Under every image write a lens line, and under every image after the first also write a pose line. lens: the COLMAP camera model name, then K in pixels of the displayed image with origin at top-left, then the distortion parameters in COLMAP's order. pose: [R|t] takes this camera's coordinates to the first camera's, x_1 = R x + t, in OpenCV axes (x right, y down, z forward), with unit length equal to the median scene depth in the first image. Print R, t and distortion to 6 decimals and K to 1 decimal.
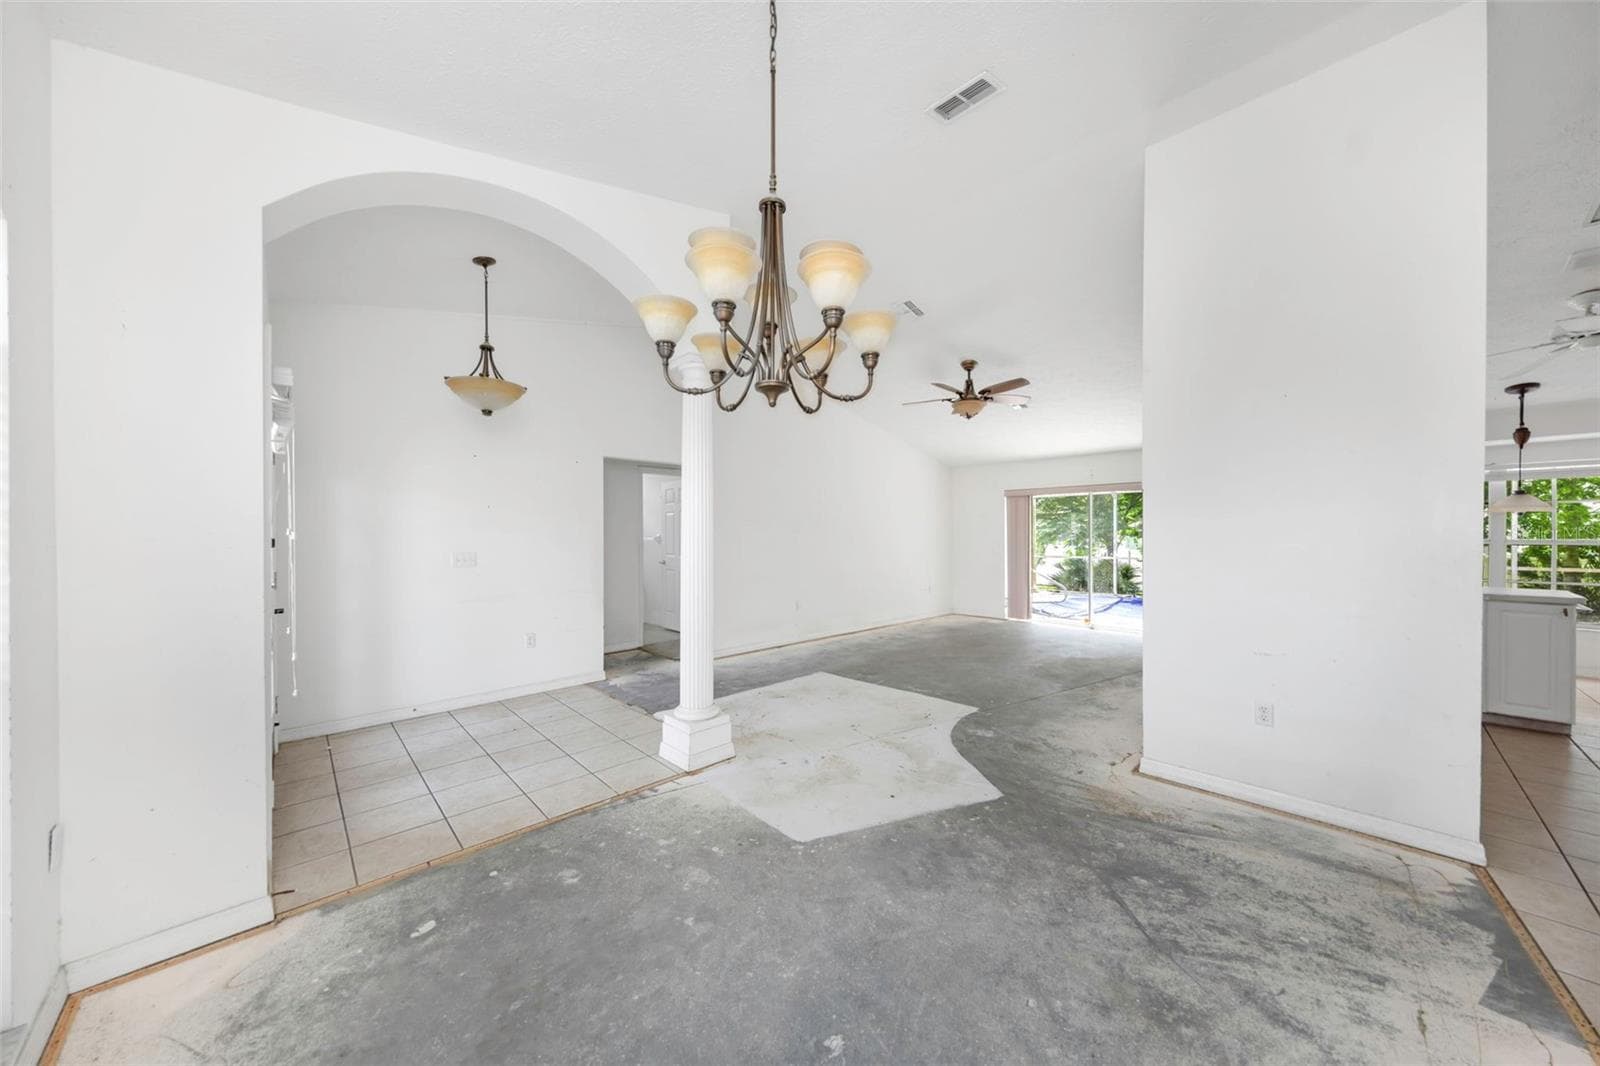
lens RADIAL K [[539.8, 0, 802.7], [0, 539.8, 536.4], [0, 0, 1]] dist [0.002071, -0.000099]
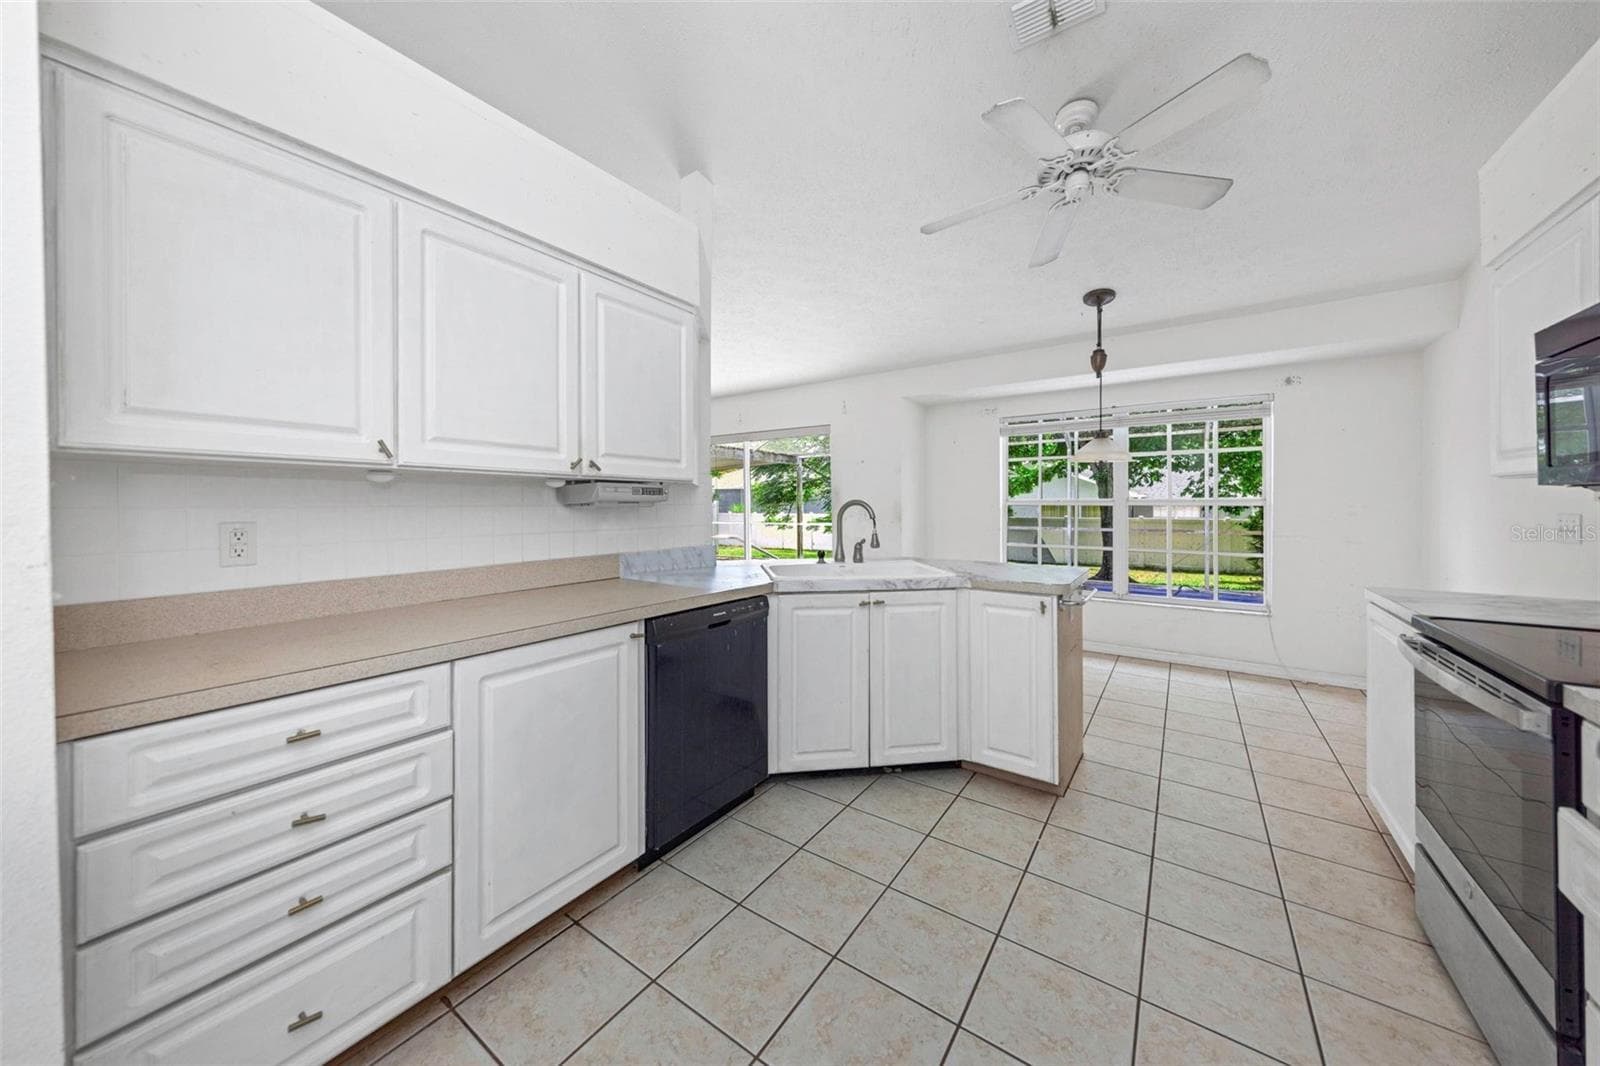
lens RADIAL K [[552.8, 0, 759.2], [0, 552.8, 504.3], [0, 0, 1]] dist [0.000464, -0.000019]
pose [[0.987811, -0.004159, 0.155605, 1.079562], [0.004158, 0.999991, 0.000334, 0.019442], [-0.155605, 0.000317, 0.987819, 0.454233]]
